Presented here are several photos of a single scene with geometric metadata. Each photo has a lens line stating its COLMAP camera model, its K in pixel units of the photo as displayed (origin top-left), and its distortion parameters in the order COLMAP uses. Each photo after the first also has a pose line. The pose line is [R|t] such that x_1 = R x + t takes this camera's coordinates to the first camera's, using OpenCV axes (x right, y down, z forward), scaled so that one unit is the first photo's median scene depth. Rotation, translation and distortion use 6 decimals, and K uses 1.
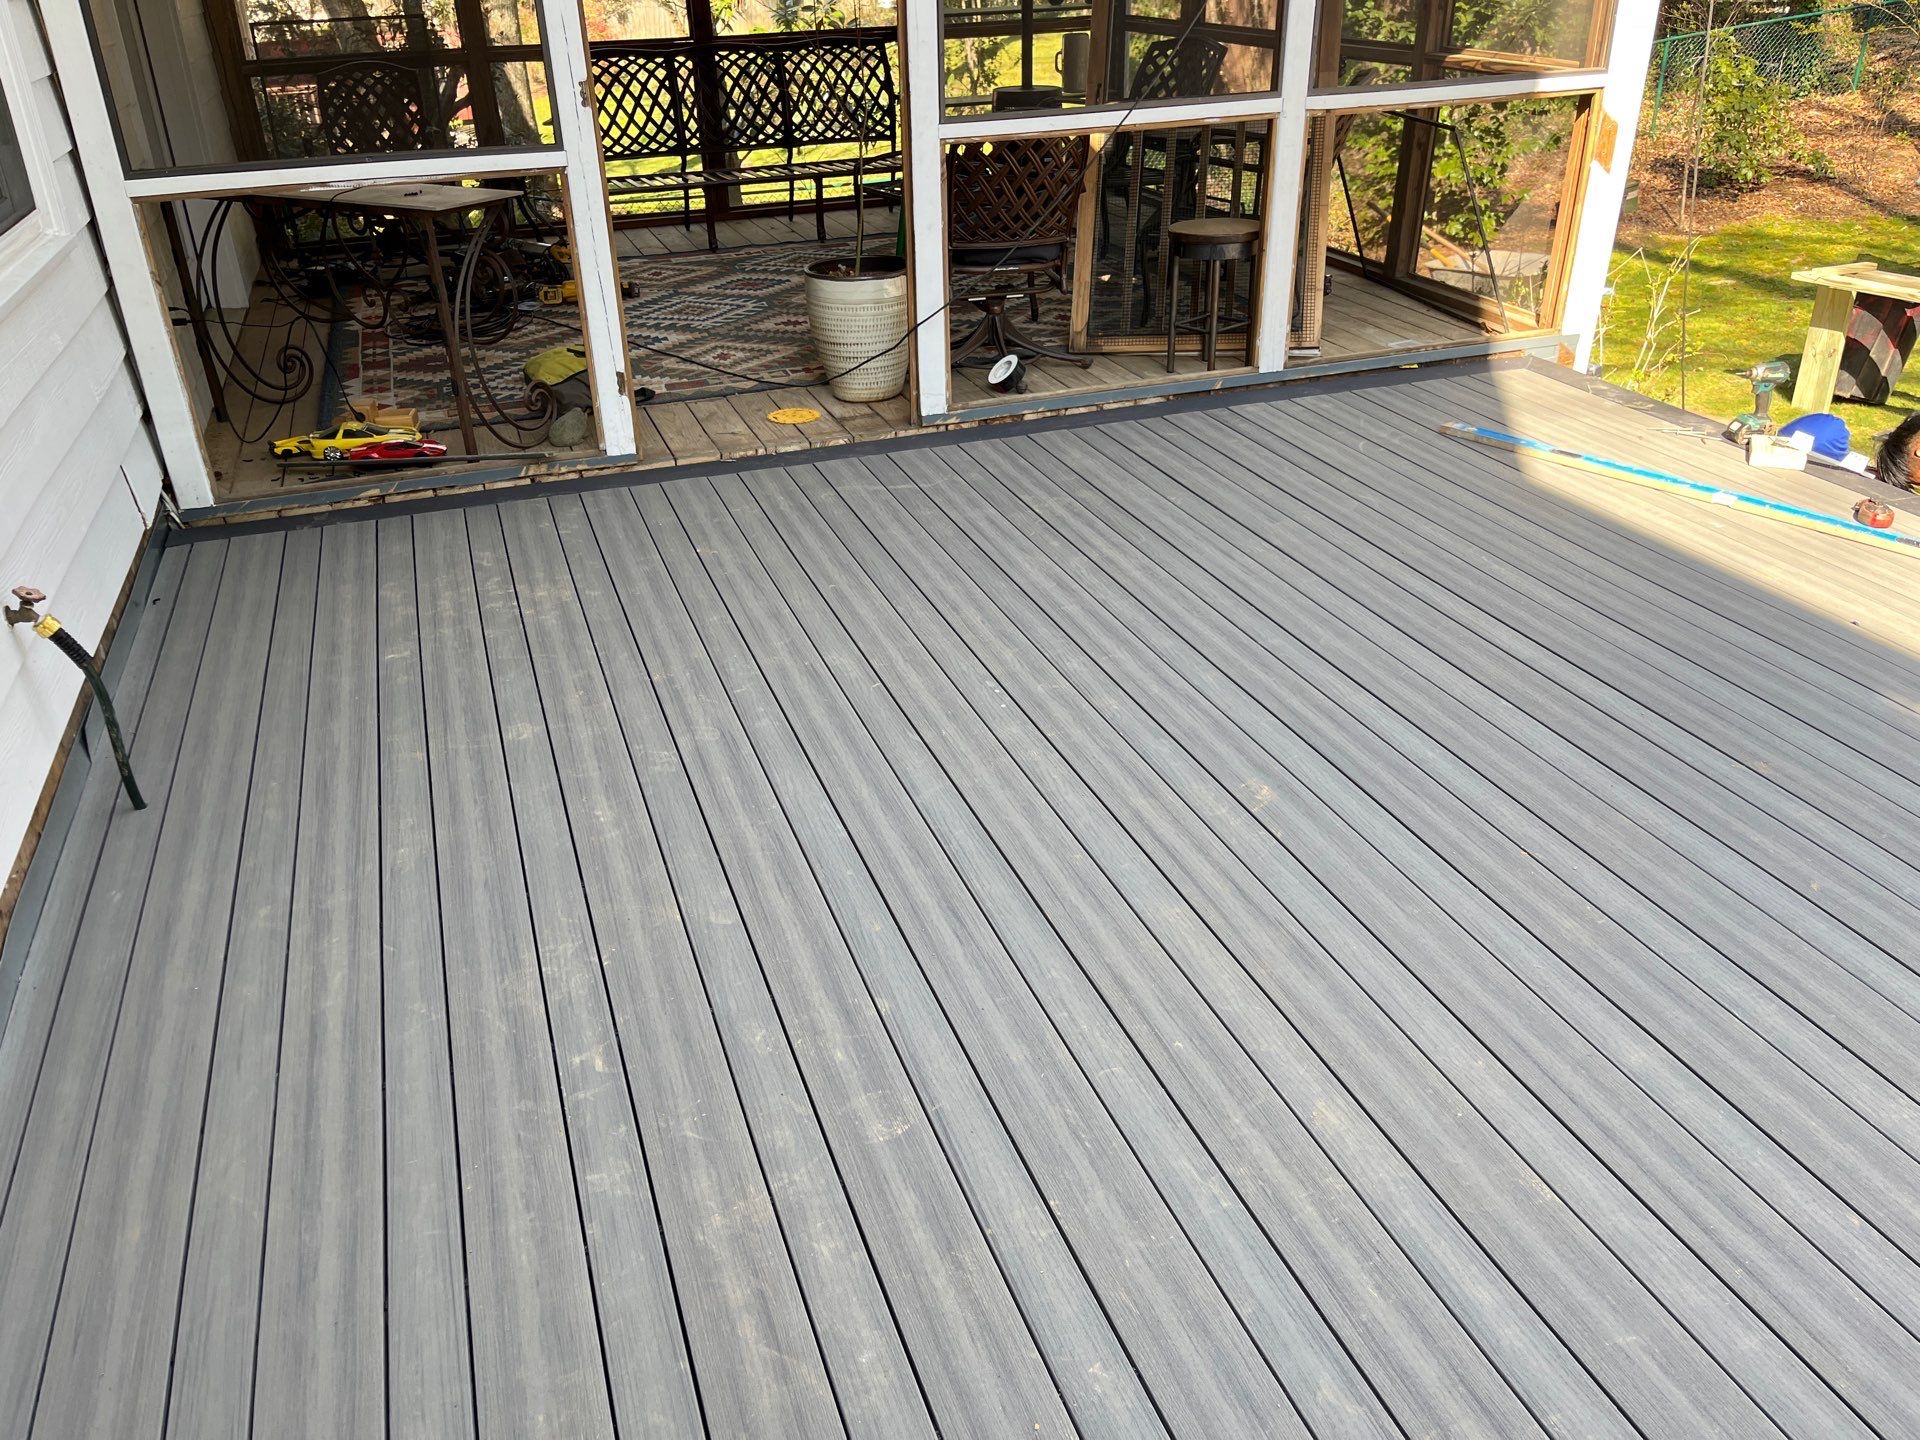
lens RADIAL K [[1468.5, 0, 960.8], [0, 1468.5, 719.1], [0, 0, 1]] dist [0.049876, -0.053239]
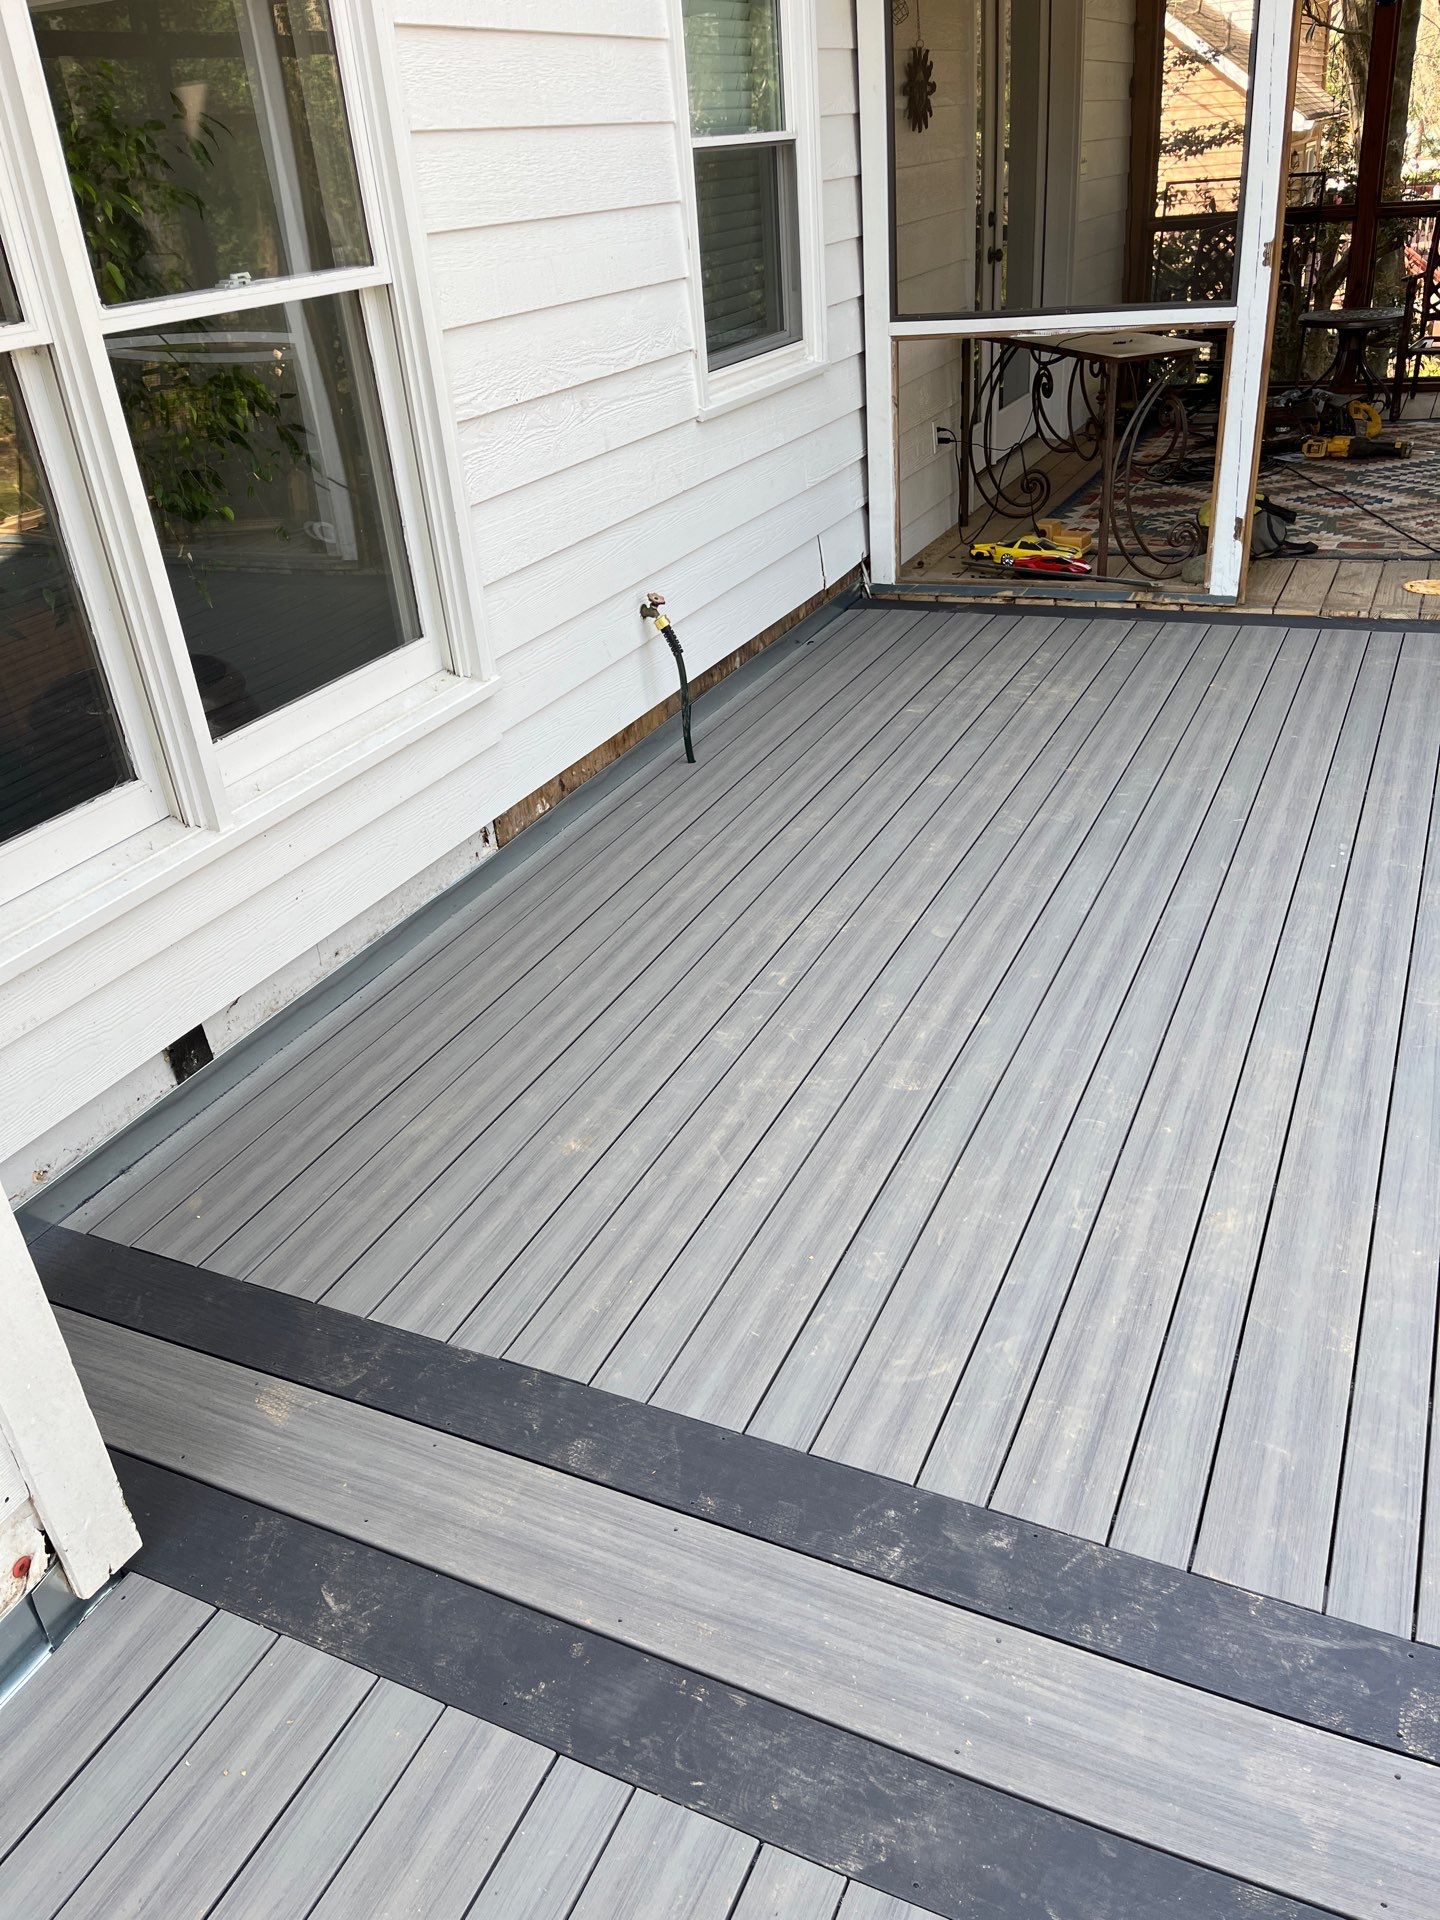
lens RADIAL K [[1468.5, 0, 718.0], [0, 1468.5, 961.5], [0, 0, 1]] dist [0.049876, -0.053239]
pose [[0.709760, 0.311937, -0.631614, 0.287771], [-0.277544, 0.947919, 0.156268, 0.008515], [0.647464, 0.064388, 0.759371, -0.045916]]
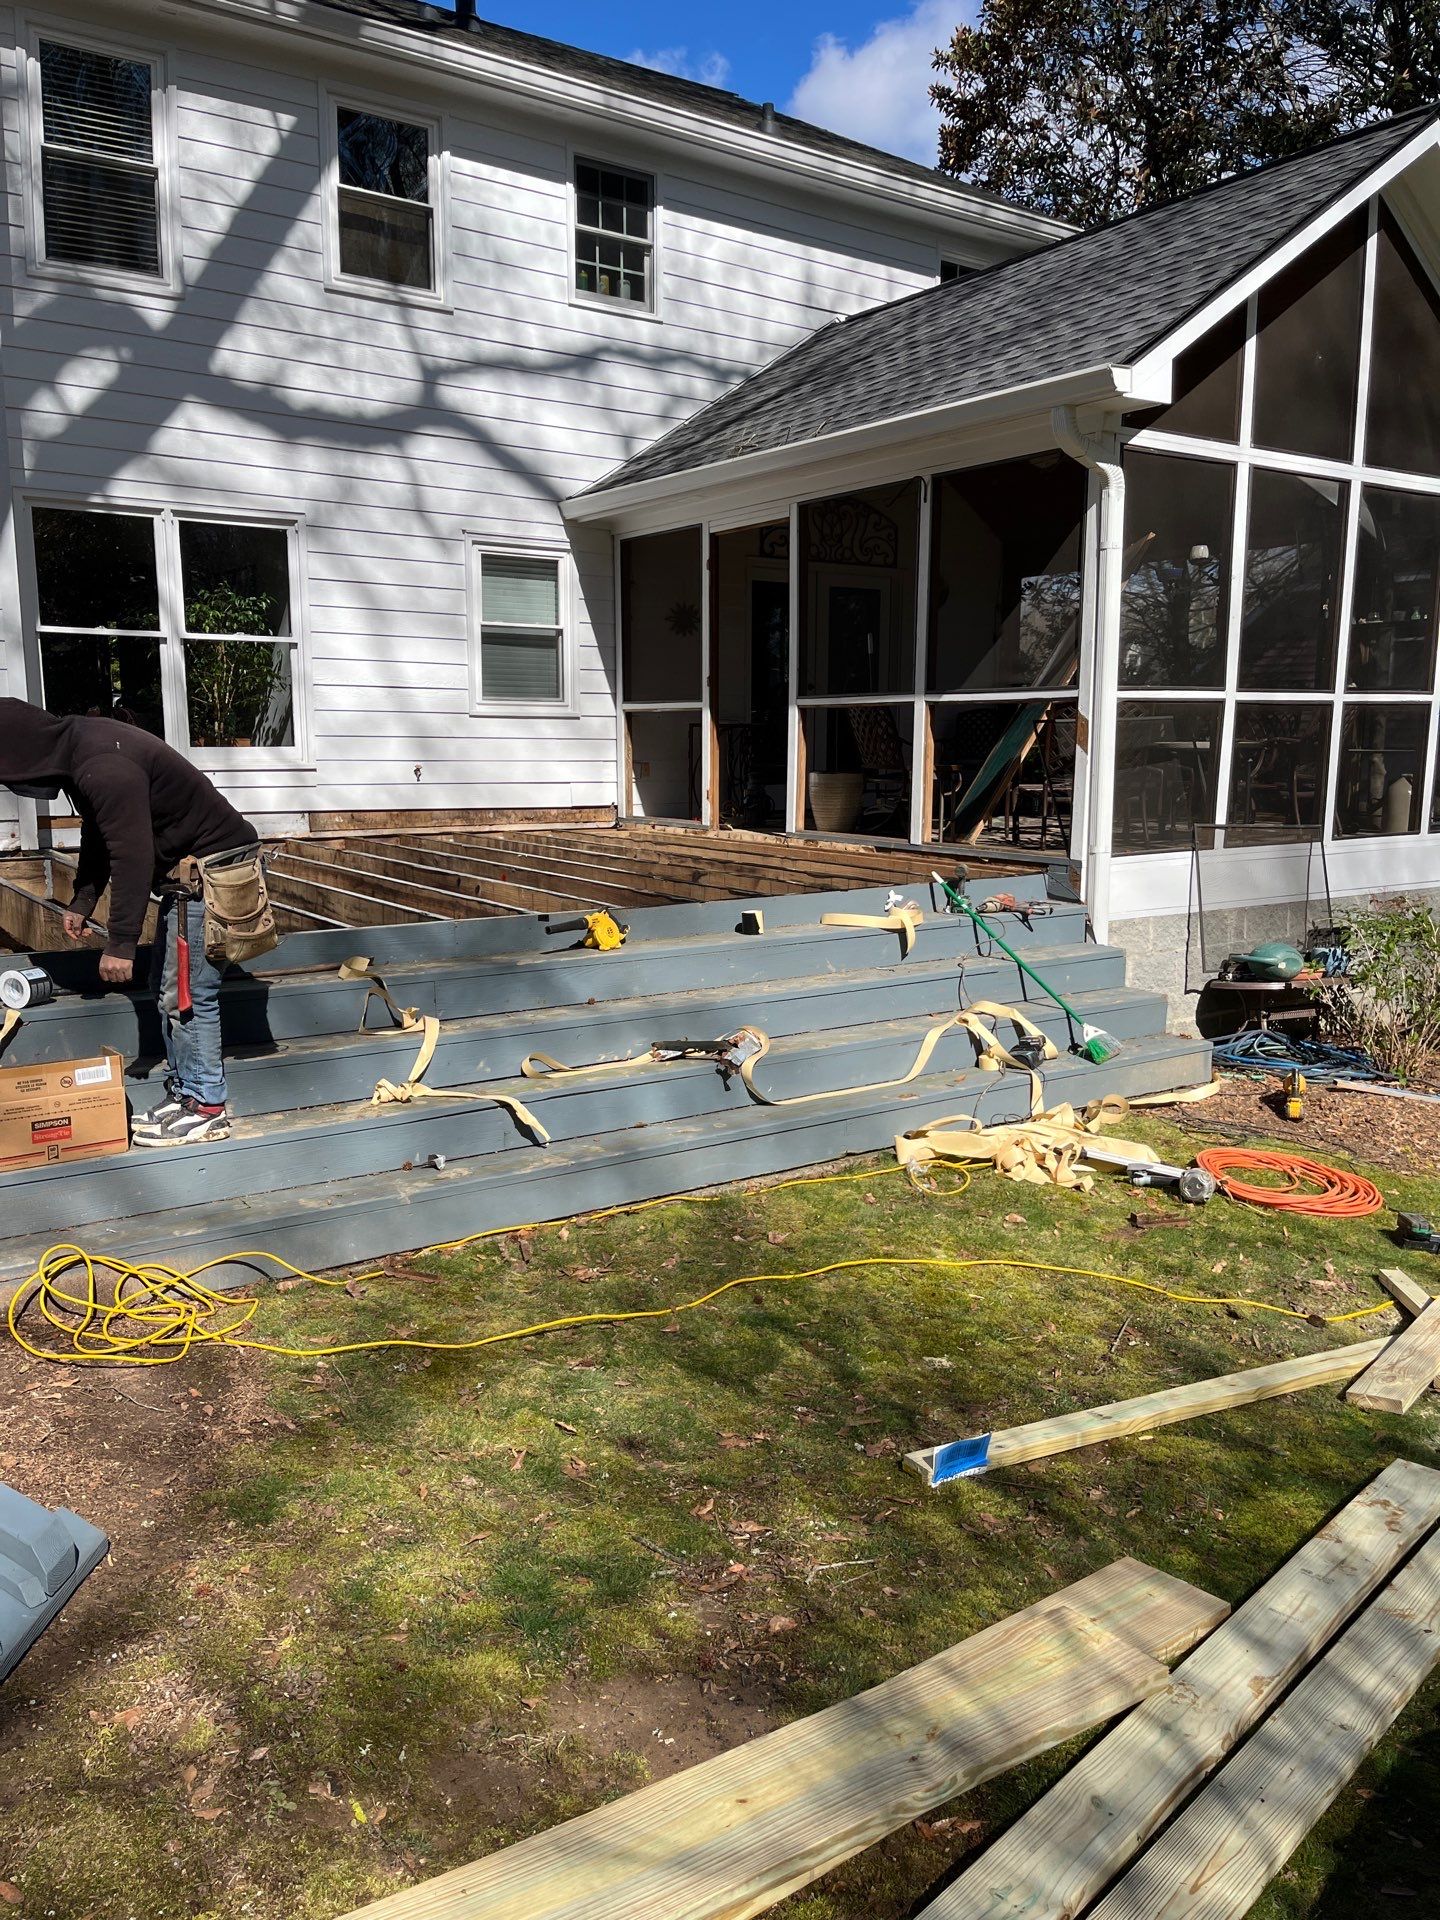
lens RADIAL K [[1468.5, 0, 726.5], [0, 1468.5, 965.4], [0, 0, 1]] dist [0.049876, -0.053239]
pose [[0.269578, 0.178435, -0.946303, 2.118067], [-0.464850, 0.884721, 0.034399, -0.081349], [0.843352, 0.430616, 0.321447, 0.389587]]
